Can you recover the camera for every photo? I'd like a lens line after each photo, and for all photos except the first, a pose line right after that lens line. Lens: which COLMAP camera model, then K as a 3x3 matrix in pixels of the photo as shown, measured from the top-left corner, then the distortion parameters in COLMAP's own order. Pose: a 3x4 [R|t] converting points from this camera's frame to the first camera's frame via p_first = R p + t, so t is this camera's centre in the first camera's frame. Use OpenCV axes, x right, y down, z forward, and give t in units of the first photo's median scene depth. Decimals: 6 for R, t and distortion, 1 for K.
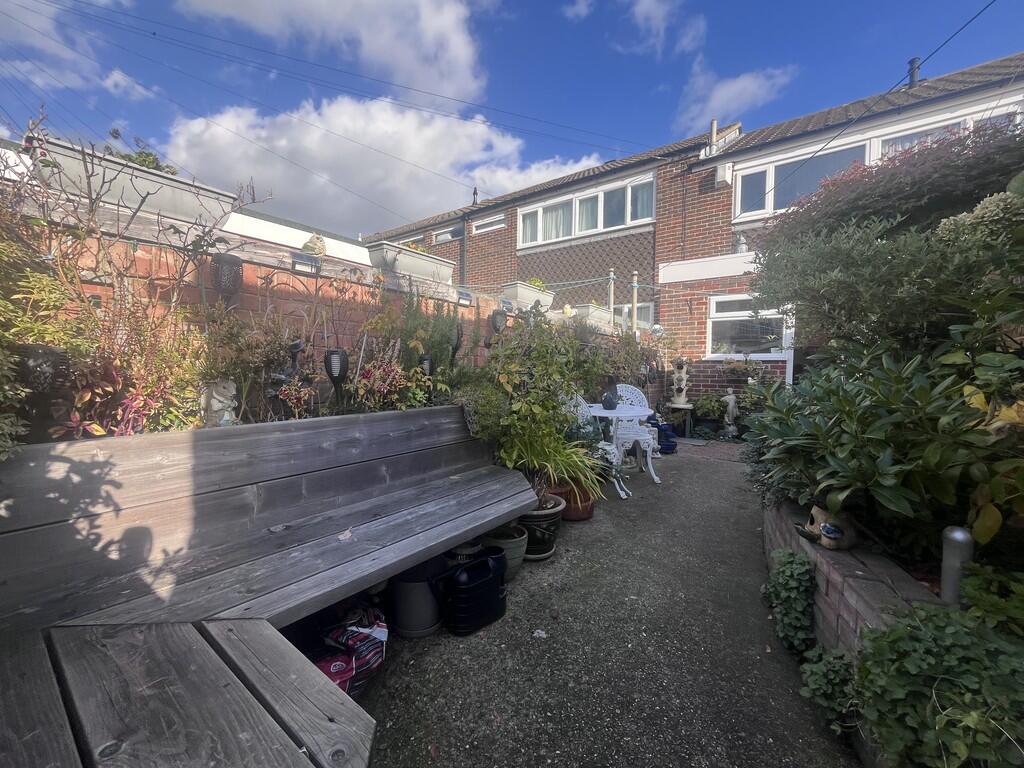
lens RADIAL K [[414.9, 0, 510.8], [0, 414.9, 382.5], [0, 0, 1]] dist [-0.001265, -0.000062]
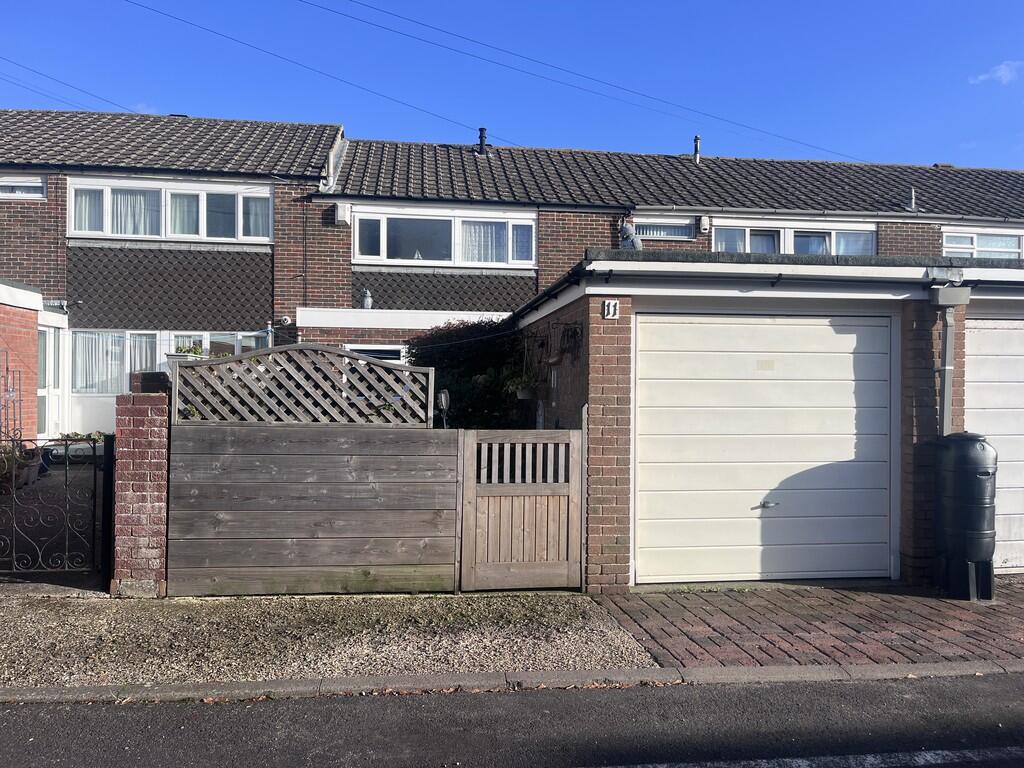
lens RADIAL K [[777.1, 0, 511.6], [0, 777.1, 385.9], [0, 0, 1]] dist [0.002949, 0.001271]
pose [[0.716040, -0.002452, 0.698055, -0.433275], [0.028328, 0.999272, -0.025548, -0.023389], [-0.697485, 0.038068, 0.715588, -0.521512]]
